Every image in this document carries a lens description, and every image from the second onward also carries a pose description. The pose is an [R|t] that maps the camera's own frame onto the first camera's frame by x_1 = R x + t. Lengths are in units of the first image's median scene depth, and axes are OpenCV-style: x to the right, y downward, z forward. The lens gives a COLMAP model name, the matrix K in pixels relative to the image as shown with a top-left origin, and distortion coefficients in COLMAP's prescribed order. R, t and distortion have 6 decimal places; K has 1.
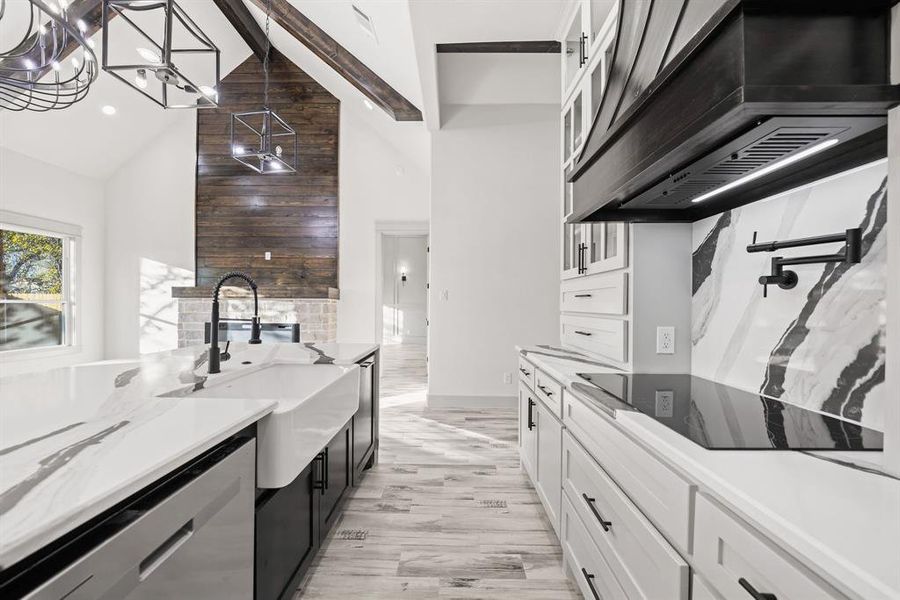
lens RADIAL K [[322.6, 0, 448.0], [0, 322.6, 304.0], [0, 0, 1]] dist [0.000331, -0.000043]
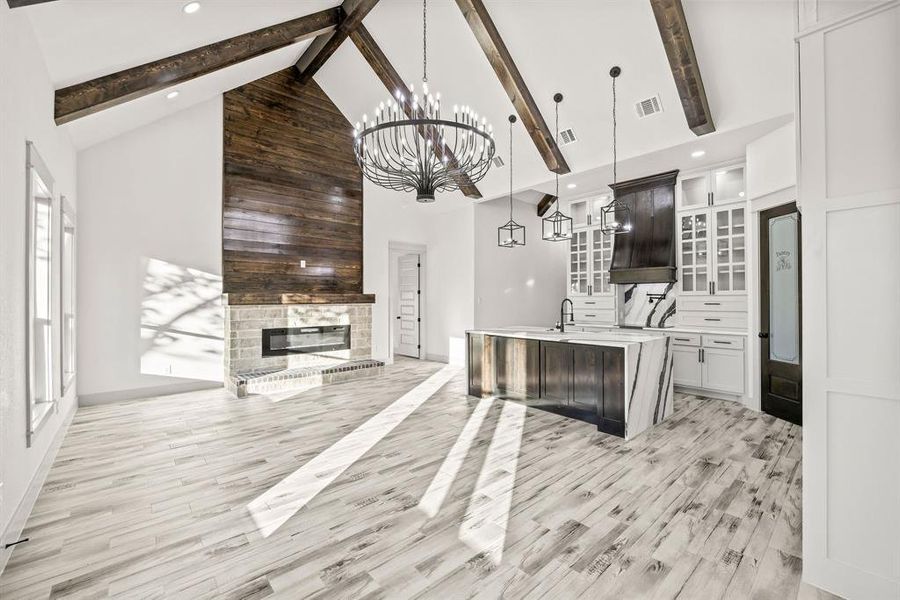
lens RADIAL K [[366.1, 0, 450.0], [0, 366.1, 300.0], [0, 0, 1]] dist [0.000182, 0.000035]
pose [[0.741191, -0.010672, 0.671210, -3.156612], [0.010831, 0.999934, 0.003938, -0.091706], [-0.671207, 0.004351, 0.741257, -0.703613]]
